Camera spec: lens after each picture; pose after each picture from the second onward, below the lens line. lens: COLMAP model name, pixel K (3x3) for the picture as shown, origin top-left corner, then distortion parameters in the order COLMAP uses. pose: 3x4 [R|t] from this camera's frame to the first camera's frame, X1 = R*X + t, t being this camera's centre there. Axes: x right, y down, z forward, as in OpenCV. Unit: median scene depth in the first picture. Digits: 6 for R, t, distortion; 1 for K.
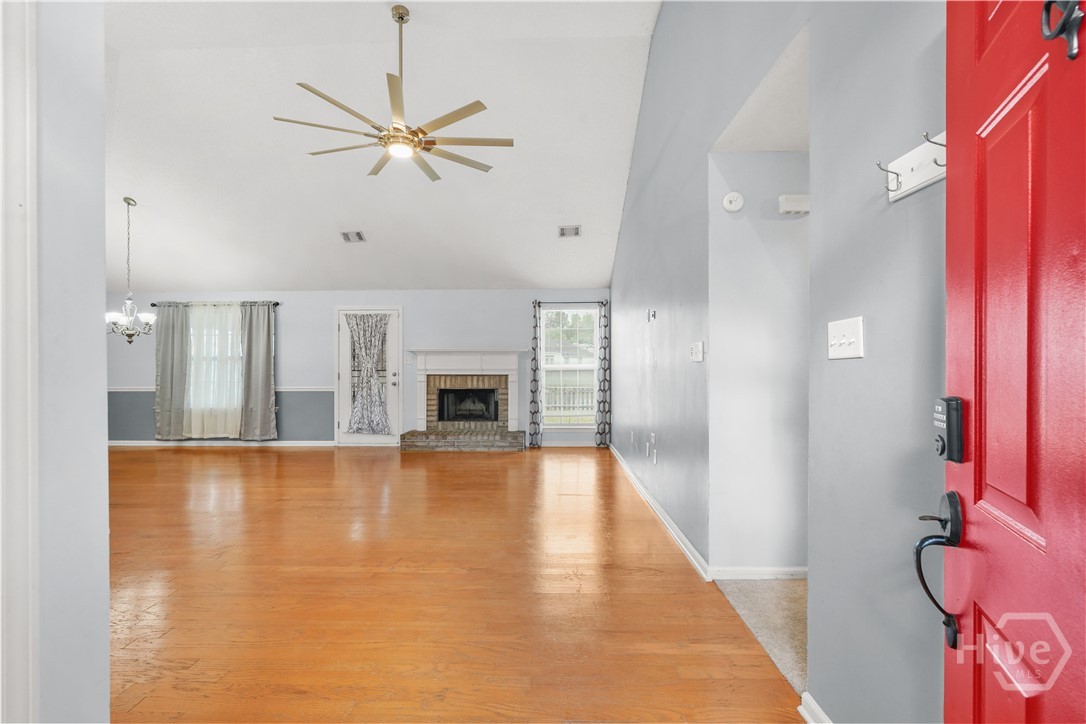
lens RADIAL K [[483.2, 0, 534.7], [0, 483.2, 360.2], [0, 0, 1]] dist [-0.007545, 0.004358]
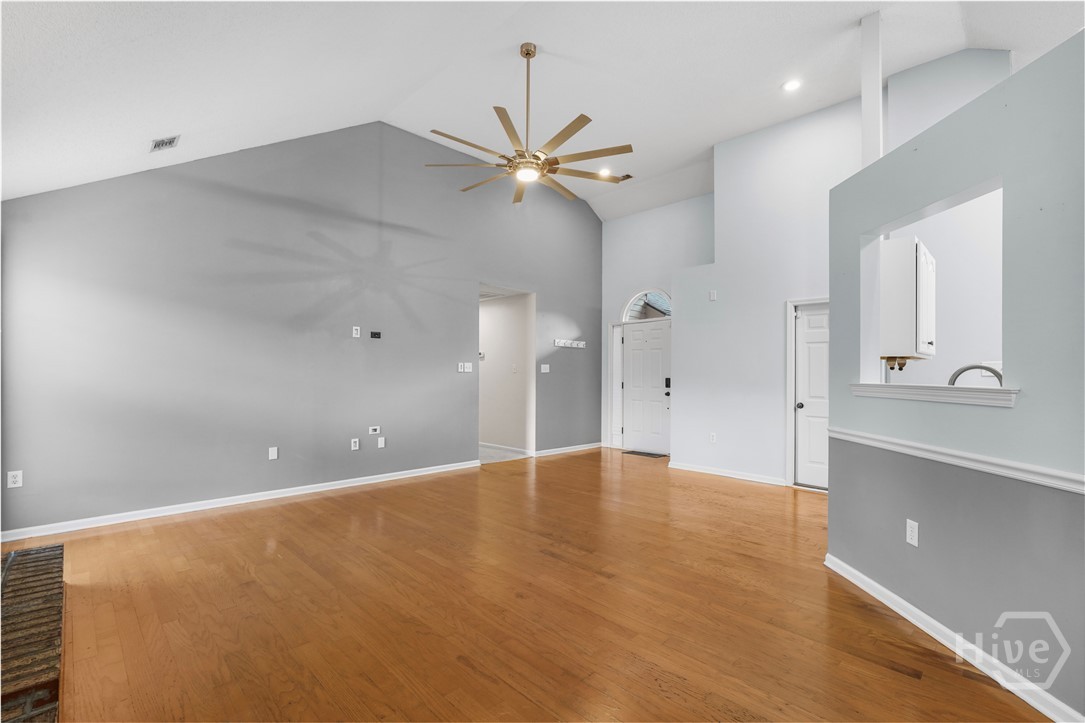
lens RADIAL K [[482.7, 0, 539.6], [0, 482.7, 365.4], [0, 0, 1]] dist [-0.007545, 0.004358]
pose [[-0.726519, 0.007988, 0.687100, -0.558873], [-0.009551, 0.999718, -0.021722, 0.008582], [-0.687081, -0.022344, -0.726238, 0.944850]]
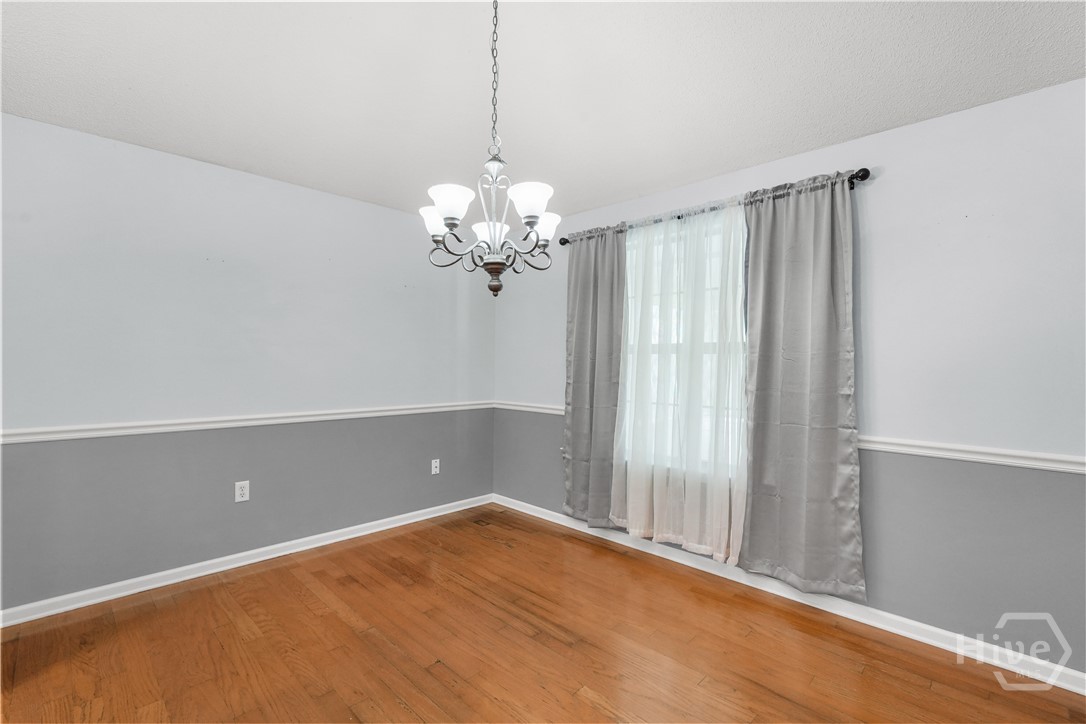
lens RADIAL K [[483.2, 0, 537.9], [0, 483.2, 363.8], [0, 0, 1]] dist [-0.007545, 0.004358]
pose [[0.734386, 0.013534, -0.678597, -0.480903], [-0.011641, 0.999905, 0.007344, 0.008441], [0.678632, 0.002506, 0.734474, 0.629170]]
